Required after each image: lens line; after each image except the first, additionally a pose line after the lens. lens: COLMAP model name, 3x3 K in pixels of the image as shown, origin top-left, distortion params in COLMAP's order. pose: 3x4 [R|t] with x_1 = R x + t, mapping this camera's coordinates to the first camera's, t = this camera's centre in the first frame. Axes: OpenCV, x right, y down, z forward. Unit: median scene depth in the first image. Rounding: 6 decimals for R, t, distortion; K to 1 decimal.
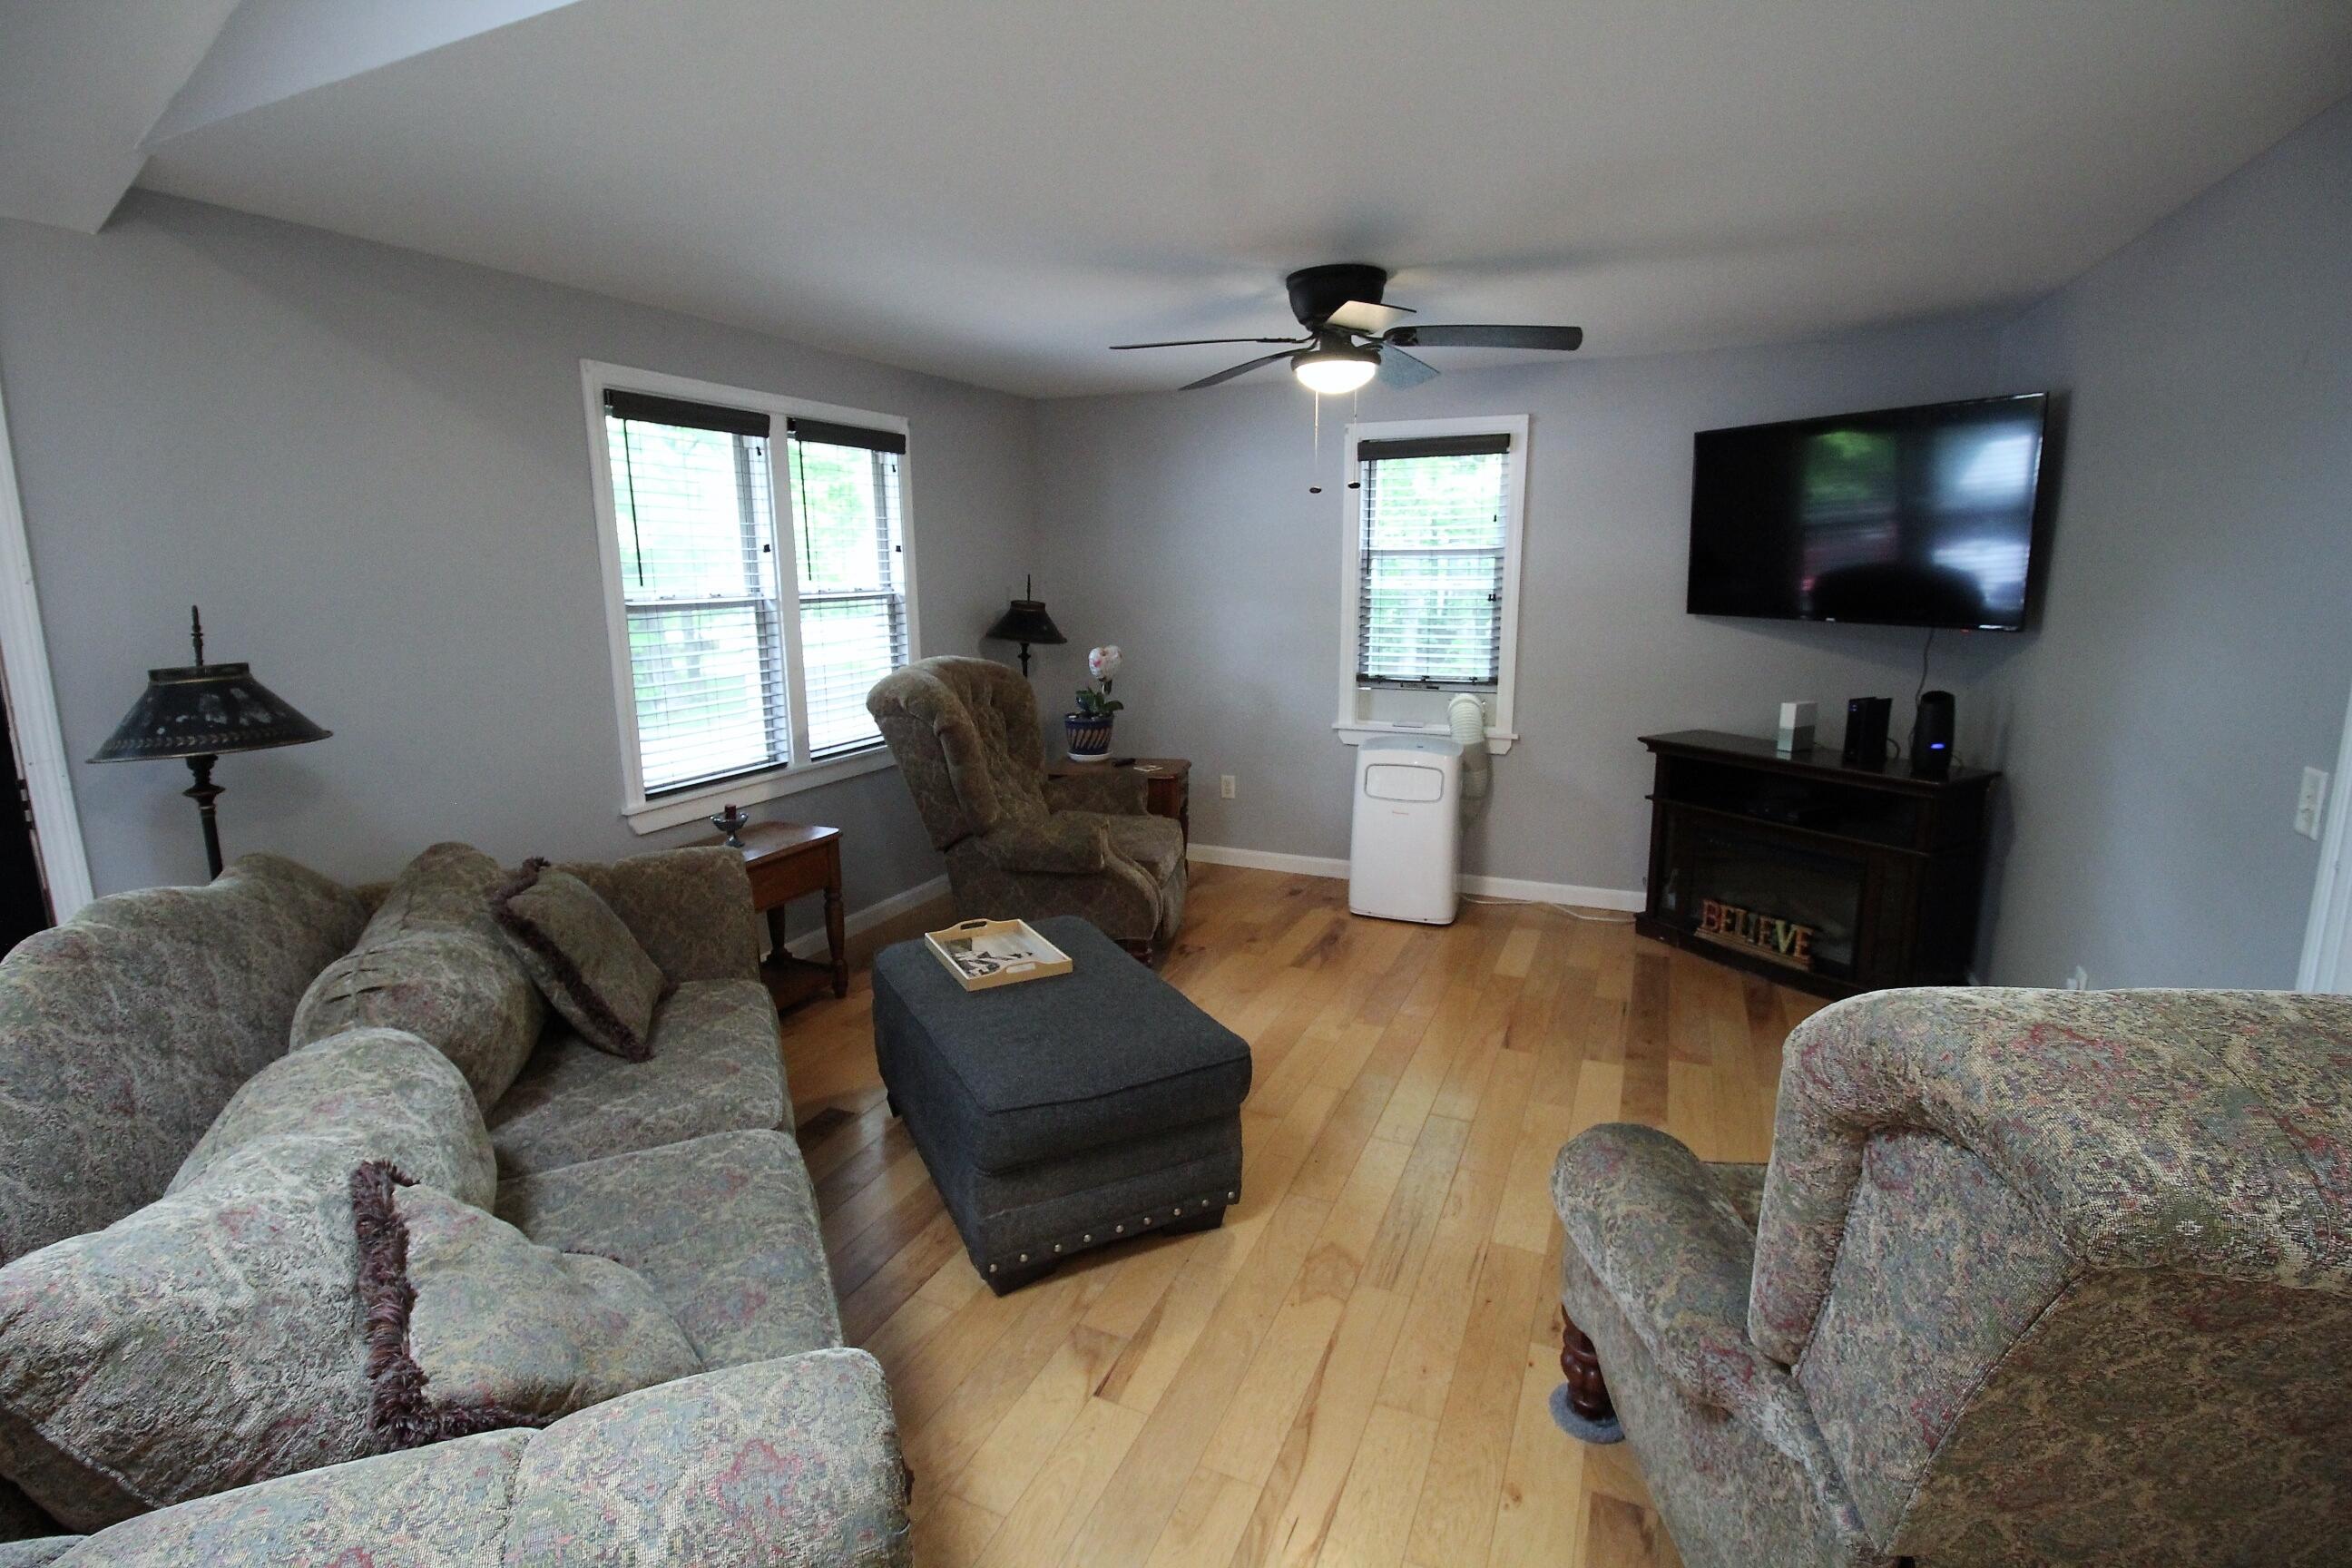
lens RADIAL K [[1076.2, 0, 1171.4], [0, 1076.2, 768.3], [0, 0, 1]] dist [0.001969, -0.015799]
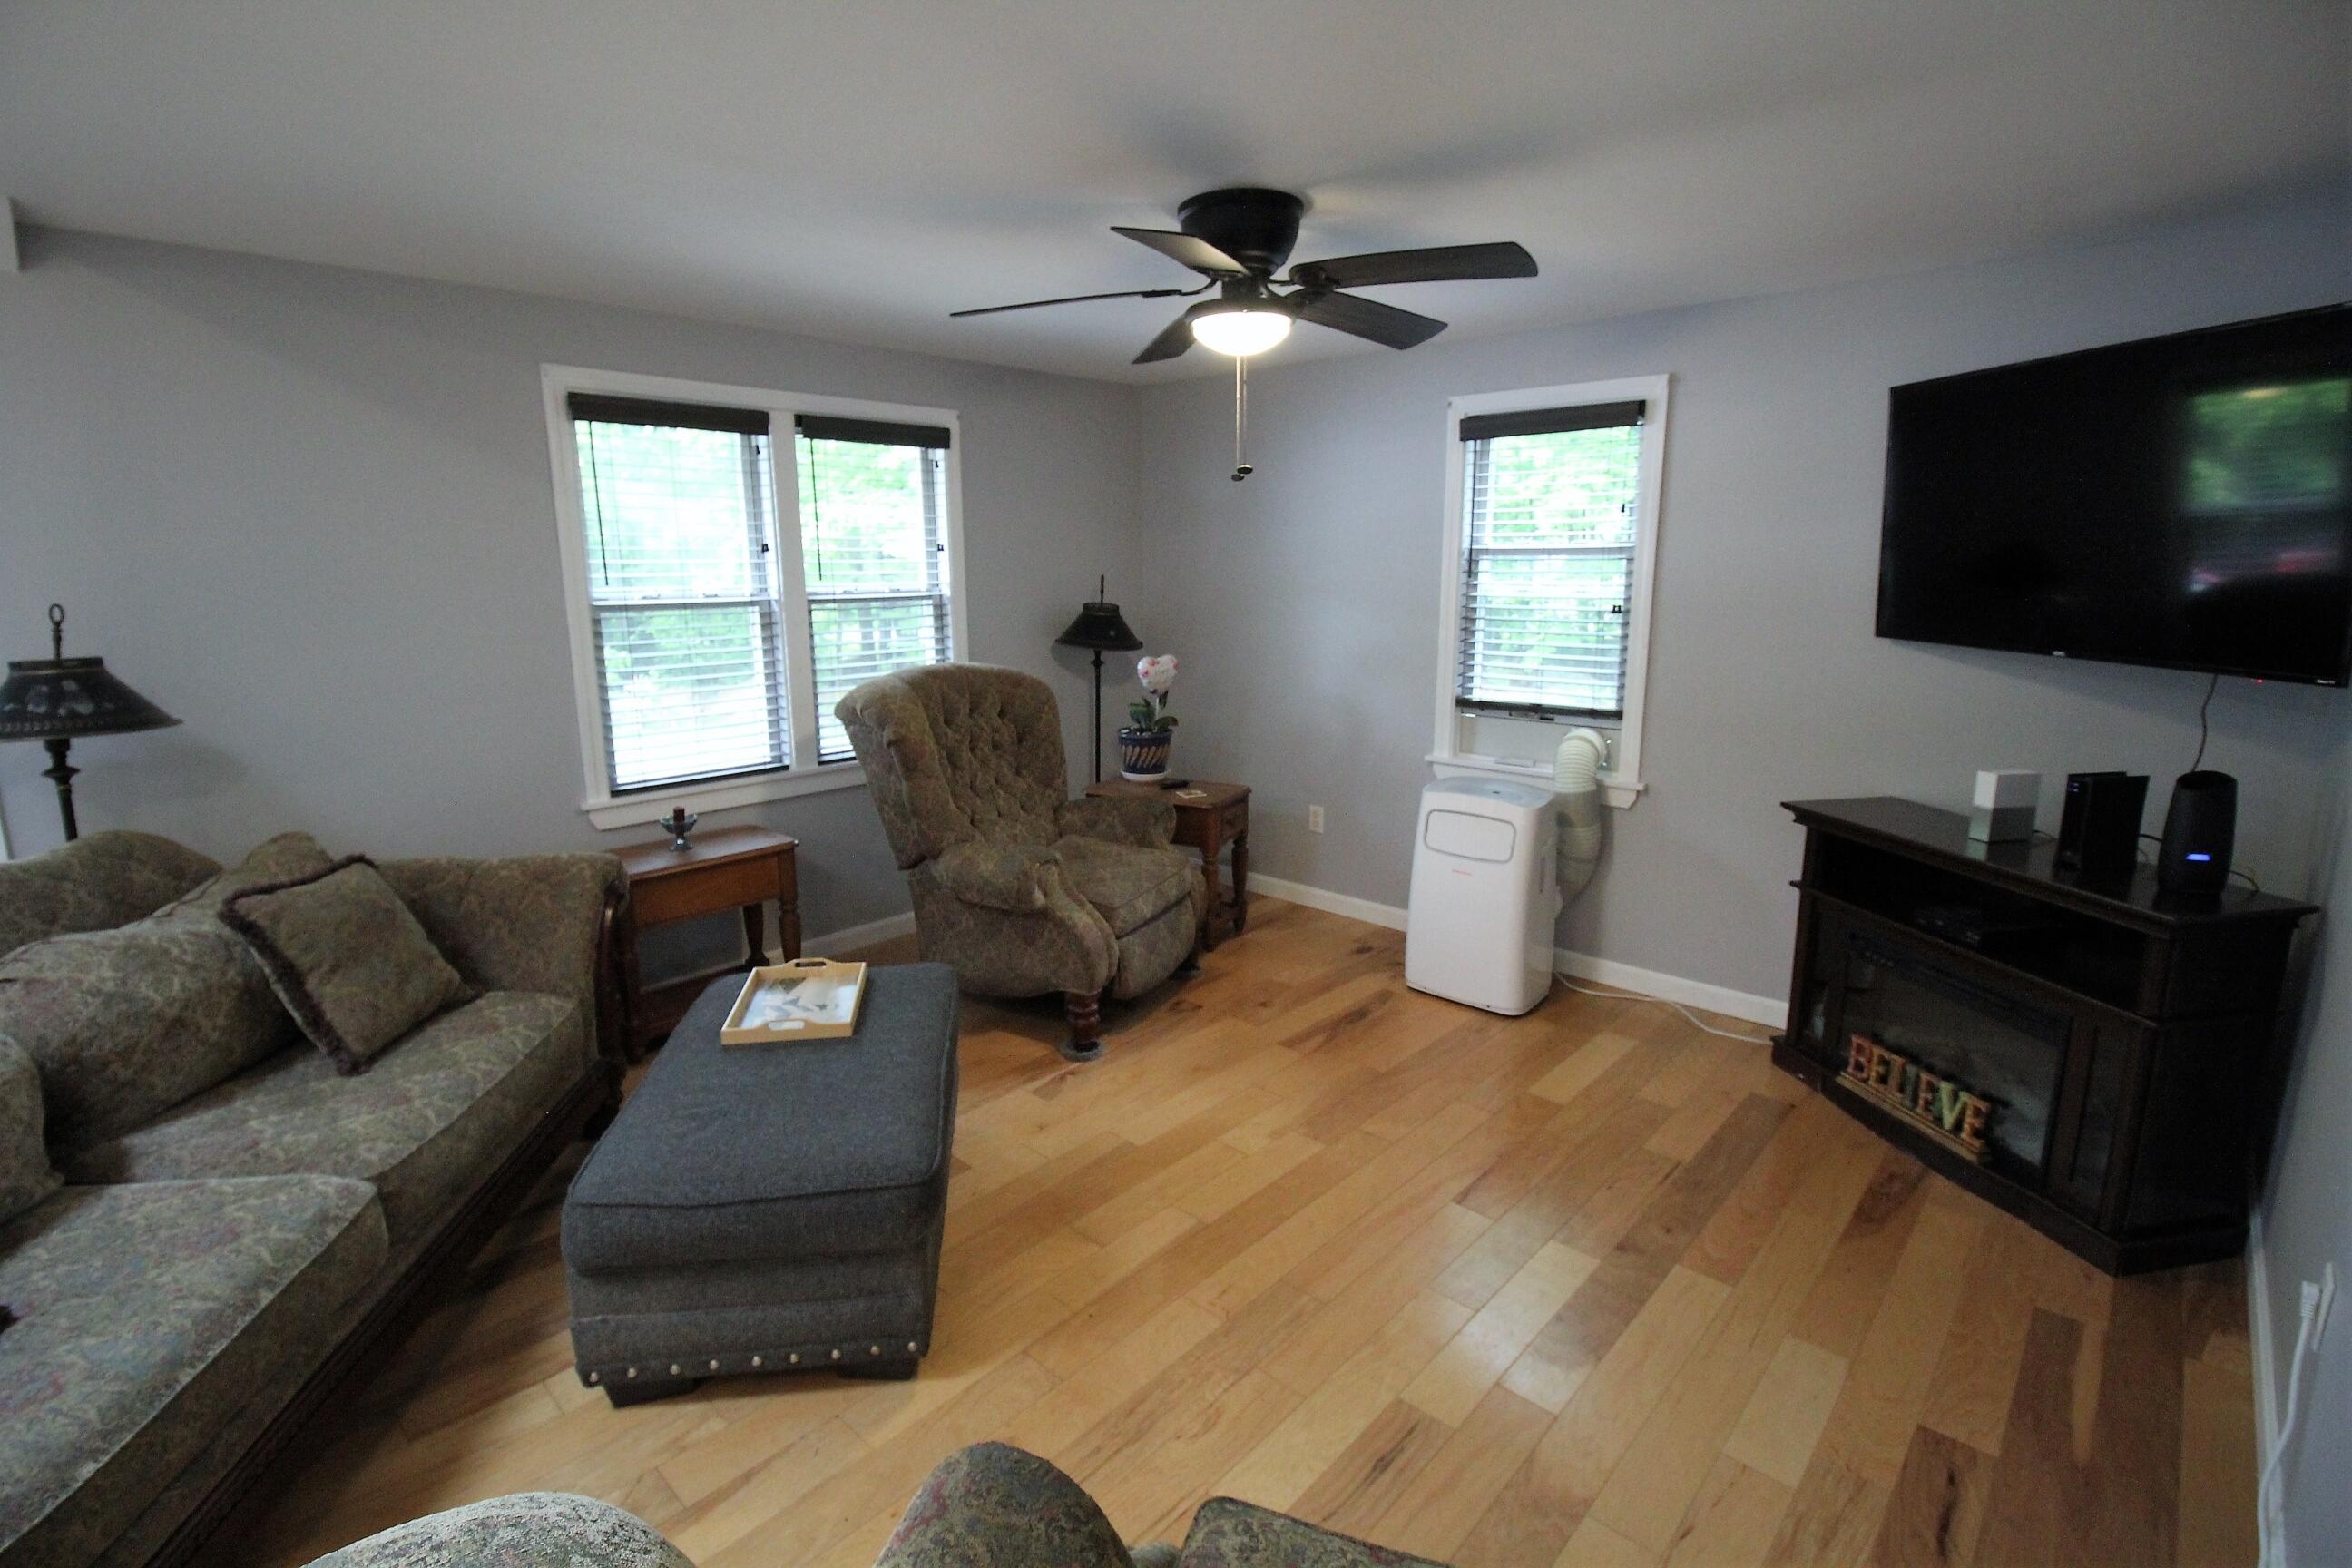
lens RADIAL K [[1076.2, 0, 1171.4], [0, 1076.2, 768.3], [0, 0, 1]] dist [0.001969, -0.015799]
pose [[0.947088, 0.064052, -0.314519, 0.272699], [-0.063091, 0.997920, 0.013247, -0.036120], [0.314714, 0.007297, 0.949159, 0.167544]]
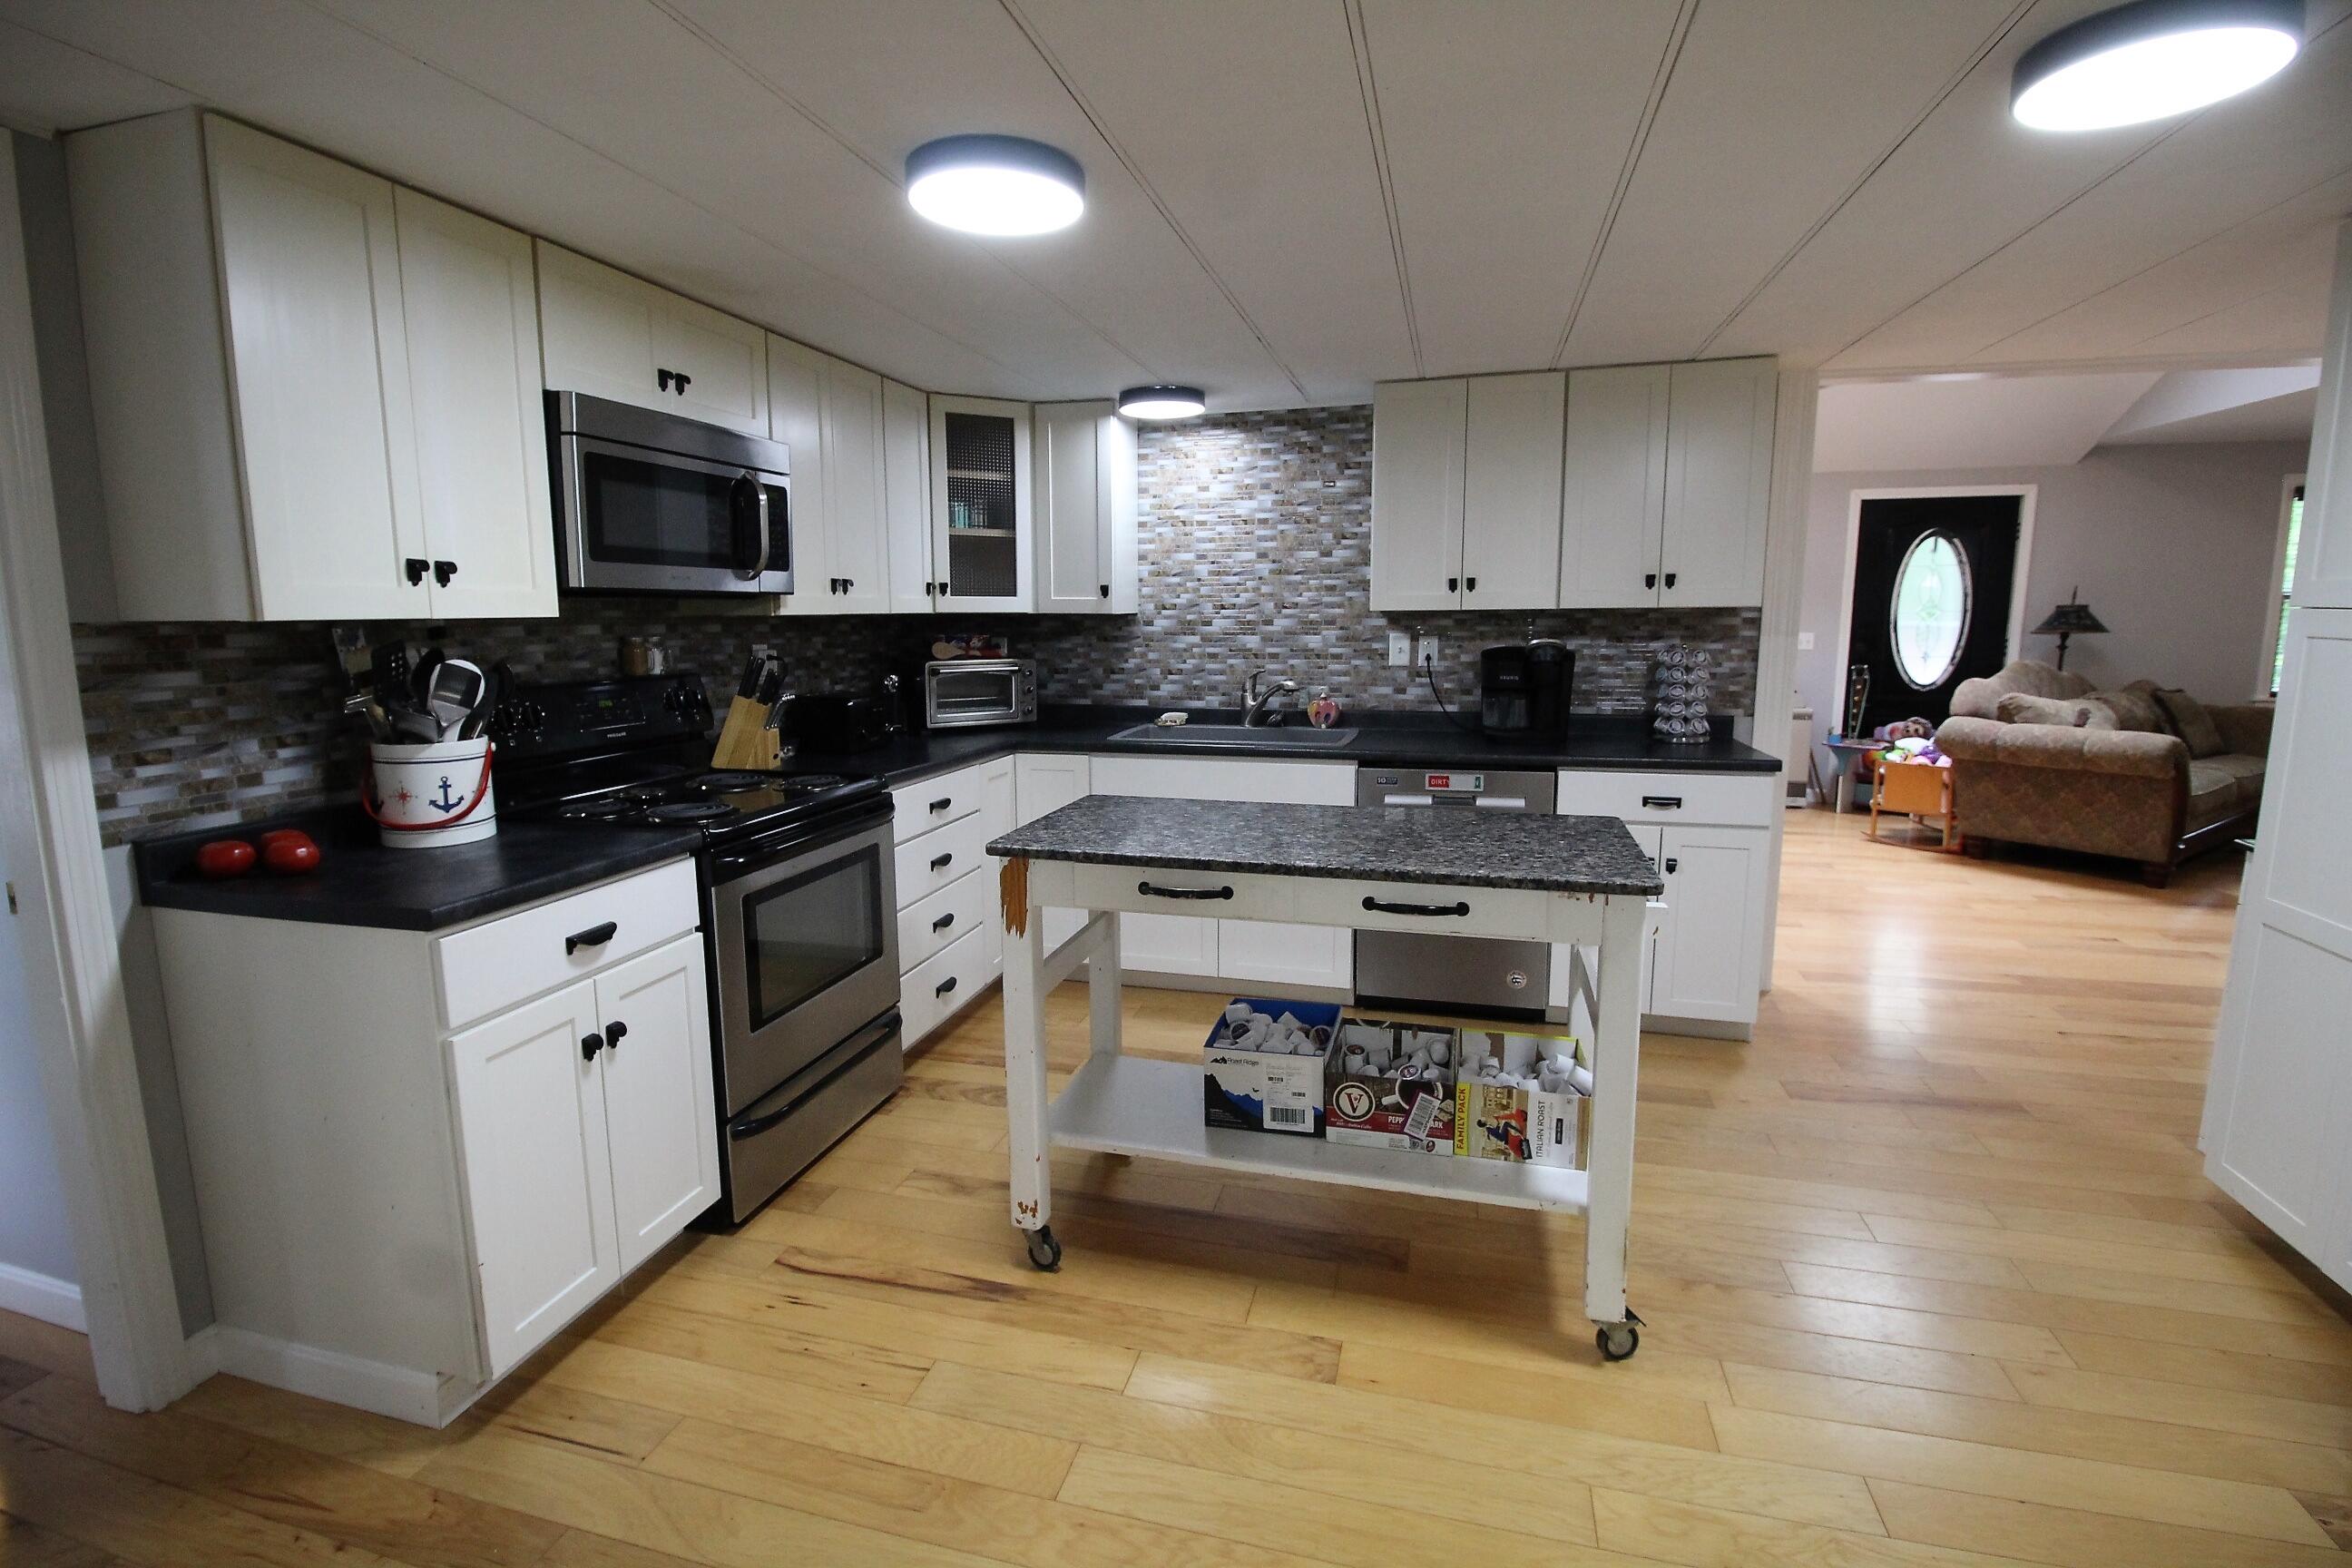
lens RADIAL K [[1076.2, 0, 1171.4], [0, 1076.2, 768.3], [0, 0, 1]] dist [0.001969, -0.015799]
pose [[0.162706, 0.152021, -0.974893, 0.862435], [-0.182944, 0.975575, 0.121595, 0.232331], [0.969566, 0.158567, 0.186543, -1.001246]]
